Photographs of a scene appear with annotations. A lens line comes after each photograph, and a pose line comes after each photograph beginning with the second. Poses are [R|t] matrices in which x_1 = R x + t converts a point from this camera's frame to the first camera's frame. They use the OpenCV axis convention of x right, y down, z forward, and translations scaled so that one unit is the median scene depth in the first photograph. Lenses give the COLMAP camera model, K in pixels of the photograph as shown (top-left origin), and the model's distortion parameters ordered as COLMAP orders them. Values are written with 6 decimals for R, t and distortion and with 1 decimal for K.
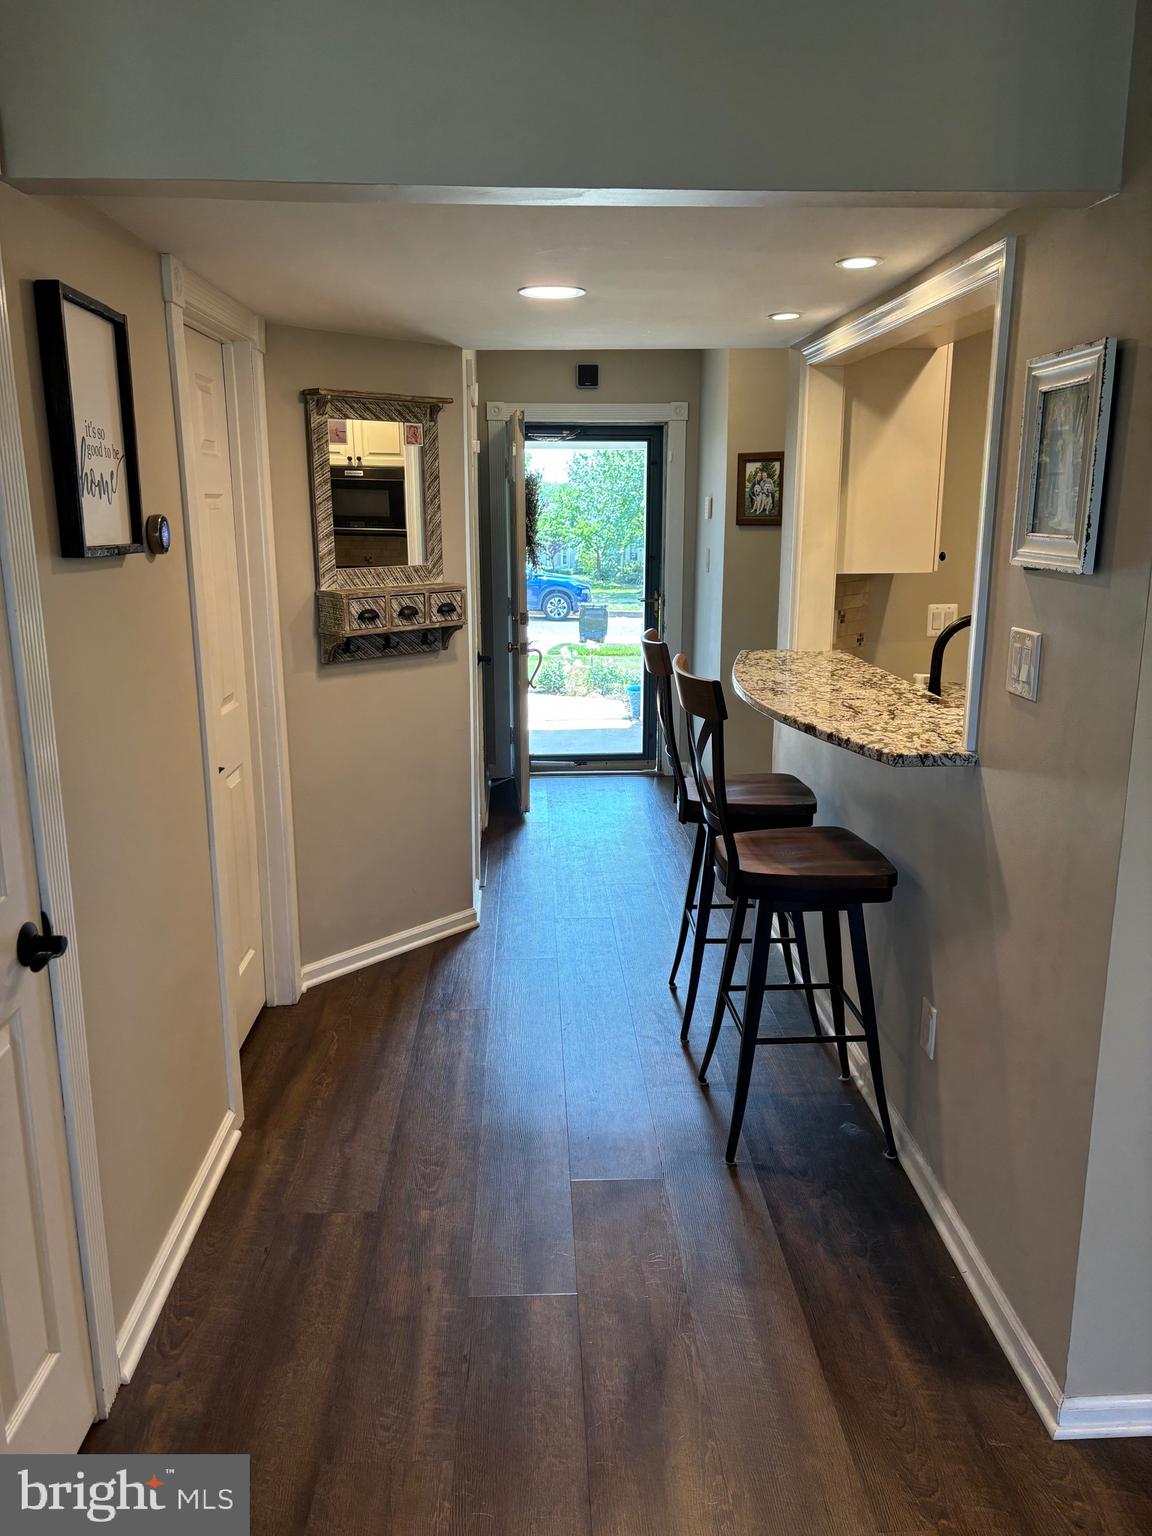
lens RADIAL K [[1158.5, 0, 571.4], [0, 1158.5, 771.7], [0, 0, 1]] dist [0.053185, -0.059140]
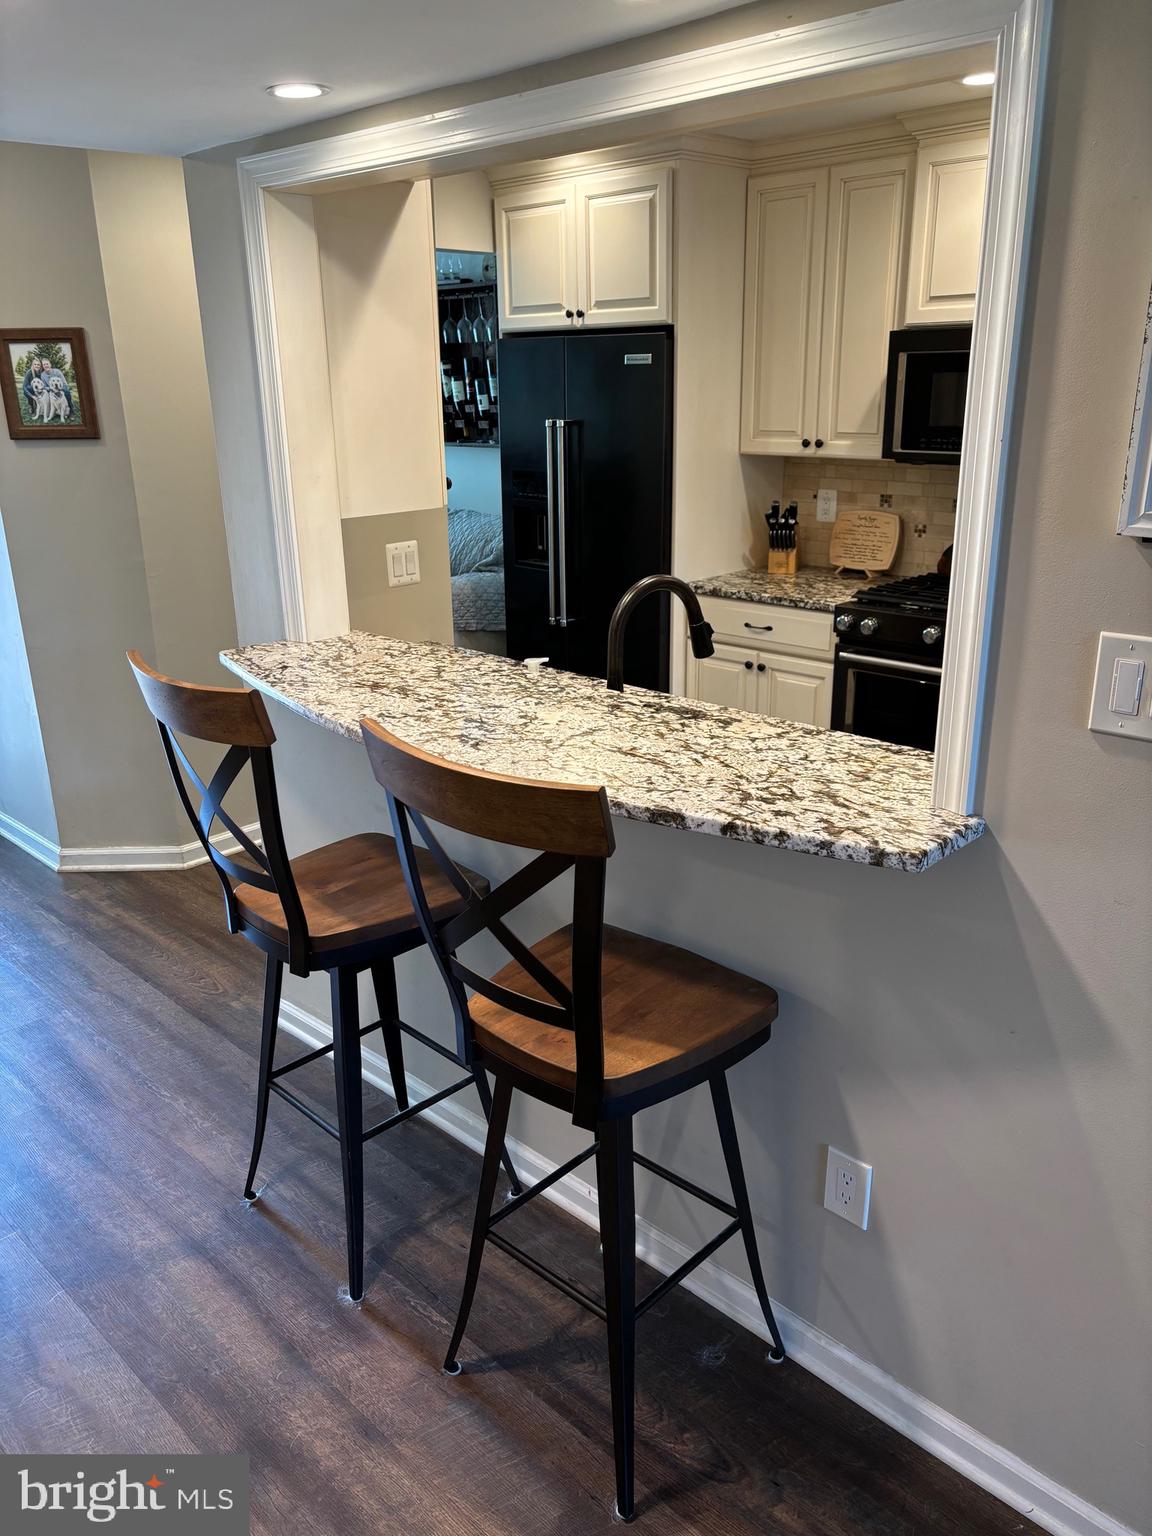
lens RADIAL K [[1158.5, 0, 577.6], [0, 1158.5, 775.5], [0, 0, 1]] dist [0.053185, -0.059140]
pose [[0.726116, -0.232651, 0.647016, -0.144231], [0.167989, 0.972525, 0.161169, -0.112868], [-0.666735, -0.008336, 0.745248, 0.404138]]
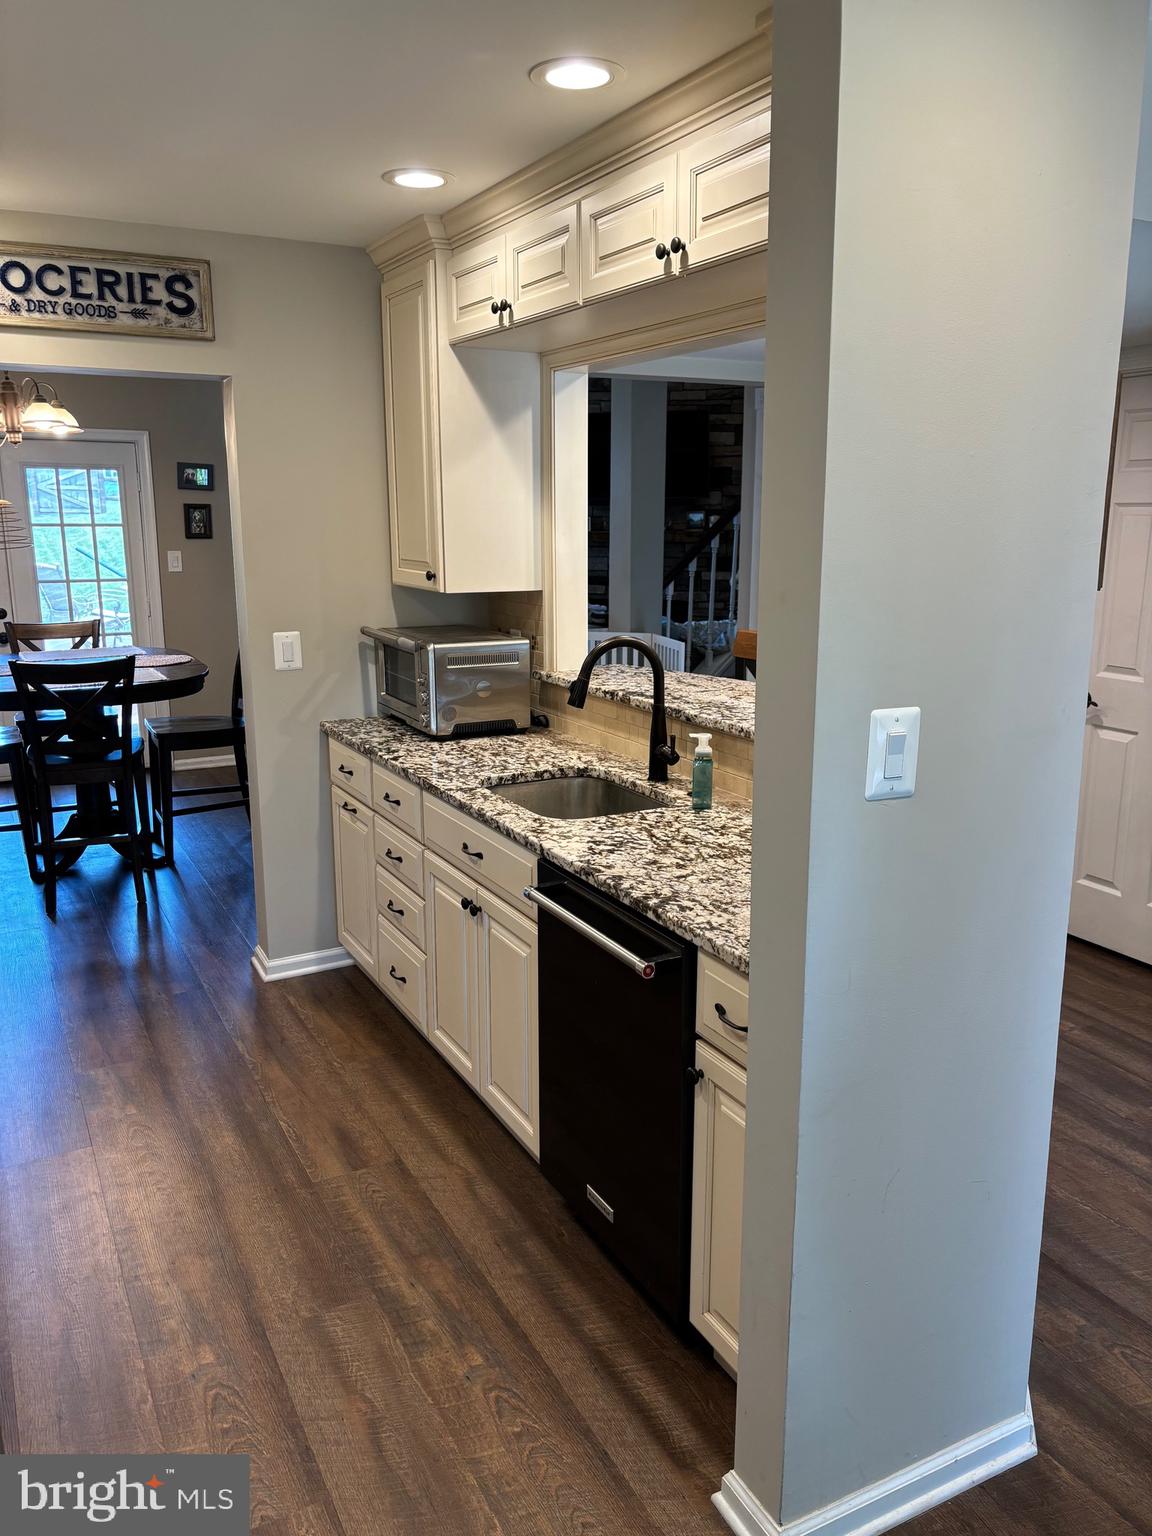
lens RADIAL K [[1158.5, 0, 586.3], [0, 1158.5, 773.6], [0, 0, 1]] dist [0.053185, -0.059140]
pose [[-0.897104, 0.103116, -0.429618, 0.642442], [-0.096001, 0.903658, 0.417357, -0.343910], [0.431263, 0.415656, -0.800776, 1.450235]]
